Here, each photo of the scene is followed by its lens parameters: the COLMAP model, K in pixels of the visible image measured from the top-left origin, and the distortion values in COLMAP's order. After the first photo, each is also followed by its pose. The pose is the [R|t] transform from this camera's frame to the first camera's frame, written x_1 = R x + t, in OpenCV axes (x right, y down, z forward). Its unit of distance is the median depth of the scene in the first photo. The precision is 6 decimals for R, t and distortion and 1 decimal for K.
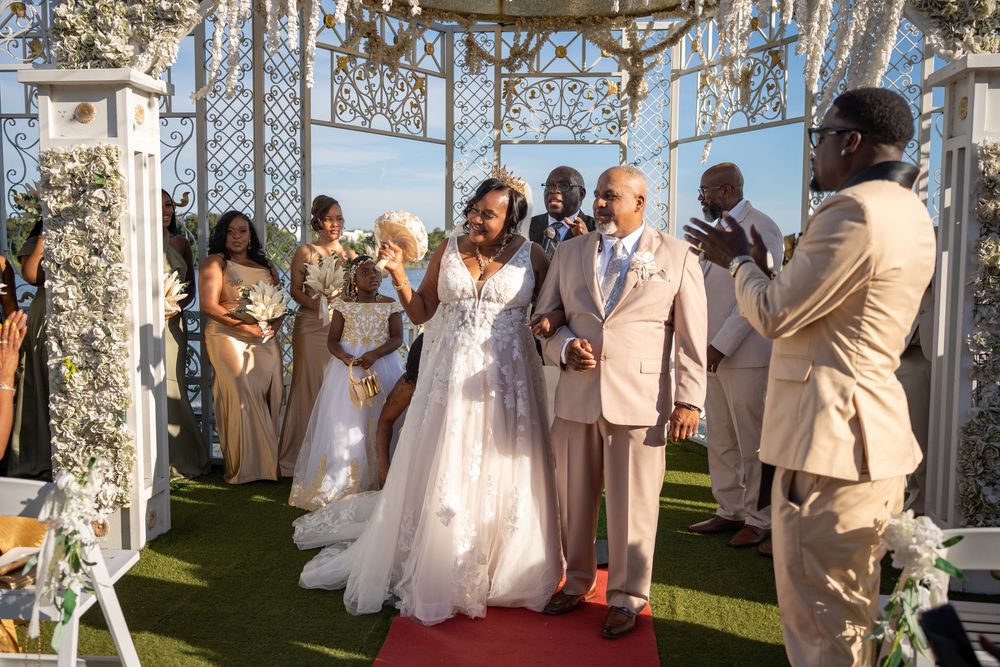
lens RADIAL K [[842.8, 0, 468.6], [0, 842.8, 348.9], [0, 0, 1]] dist [-0.007780, 0.011090]
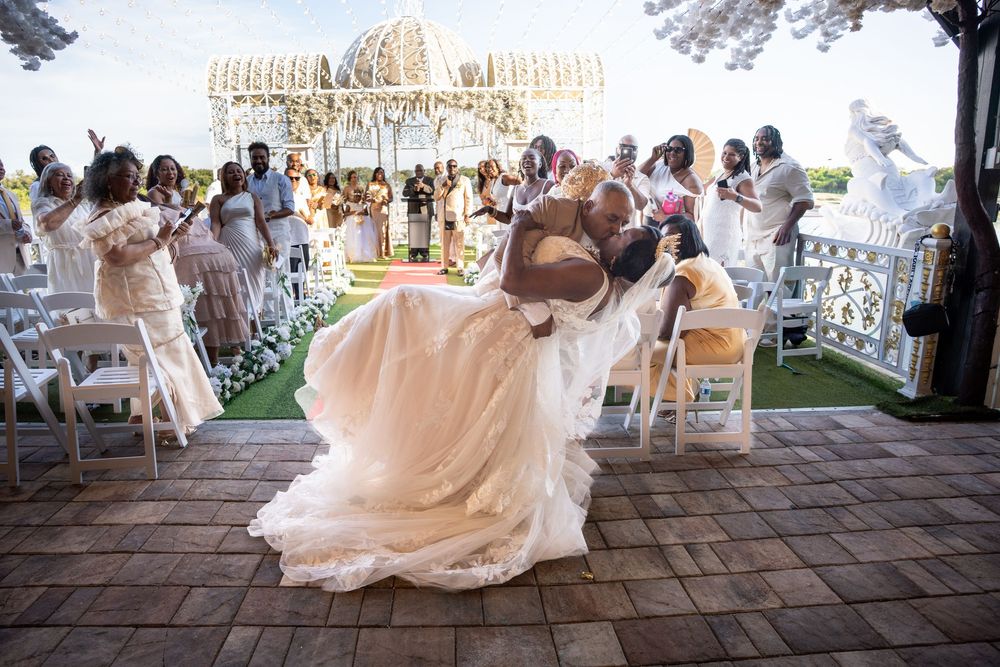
lens RADIAL K [[573.6, 0, 451.0], [0, 573.6, 292.7], [0, 0, 1]] dist [-0.097052, 0.048439]
pose [[0.984567, -0.058711, 0.164863, -0.135694], [0.046442, 0.995925, 0.077314, 0.116049], [-0.168731, -0.068464, 0.983282, -1.066957]]
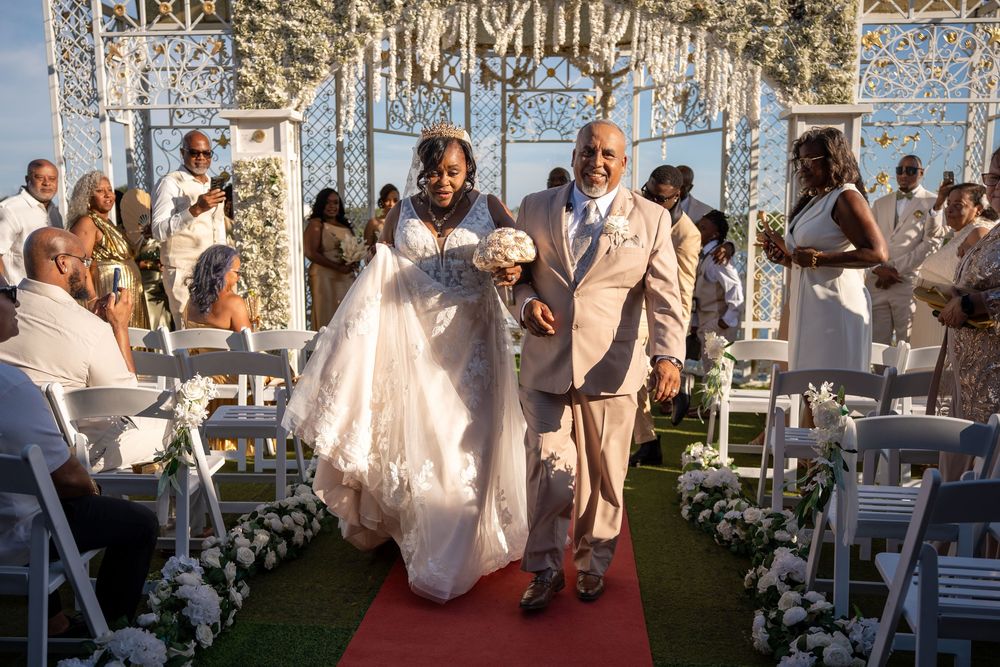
lens RADIAL K [[900.0, 0, 475.1], [0, 900.0, 371.2], [0, 0, 1]] dist [-0.002058, -0.000205]
pose [[0.999331, -0.010766, 0.034944, -0.065954], [0.009297, 0.999078, 0.041920, 0.058073], [-0.035363, -0.041567, 0.998510, -0.438911]]
